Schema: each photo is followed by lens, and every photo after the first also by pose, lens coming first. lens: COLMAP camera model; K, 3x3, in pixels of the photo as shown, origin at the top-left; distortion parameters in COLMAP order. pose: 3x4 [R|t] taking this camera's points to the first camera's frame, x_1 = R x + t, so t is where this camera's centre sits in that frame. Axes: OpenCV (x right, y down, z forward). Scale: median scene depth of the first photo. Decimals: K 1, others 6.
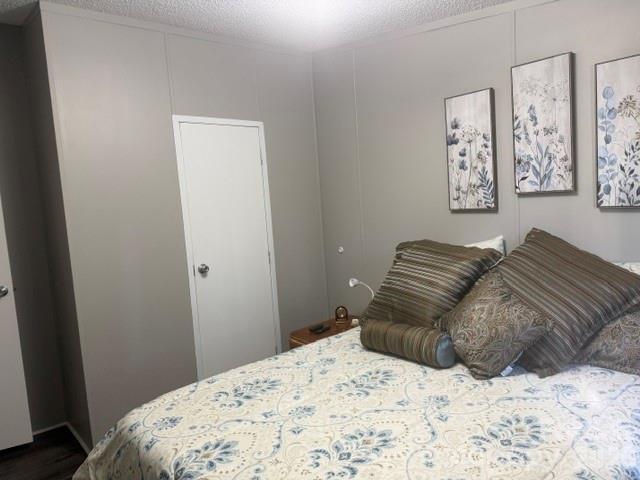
lens RADIAL K [[443.6, 0, 319.8], [0, 443.6, 241.9], [0, 0, 1]] dist [0.070261, -0.092565]
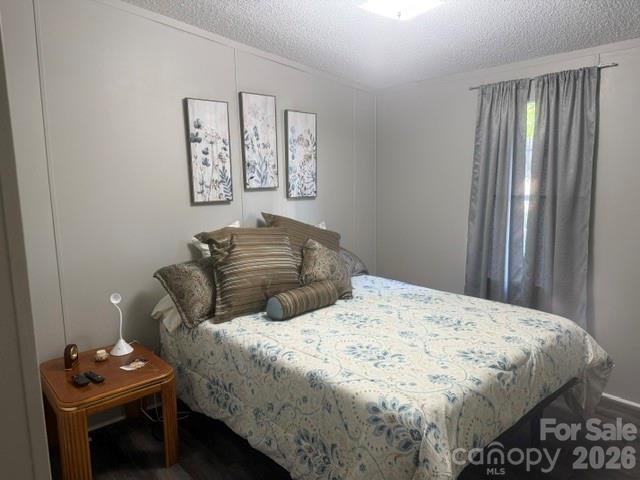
lens RADIAL K [[443.6, 0, 319.8], [0, 443.6, 241.9], [0, 0, 1]] dist [0.070261, -0.092565]
pose [[-0.026484, -0.070009, 0.997195, -0.897007], [0.132055, 0.988557, 0.072909, -0.019414], [-0.990888, 0.133616, -0.016936, 0.830050]]
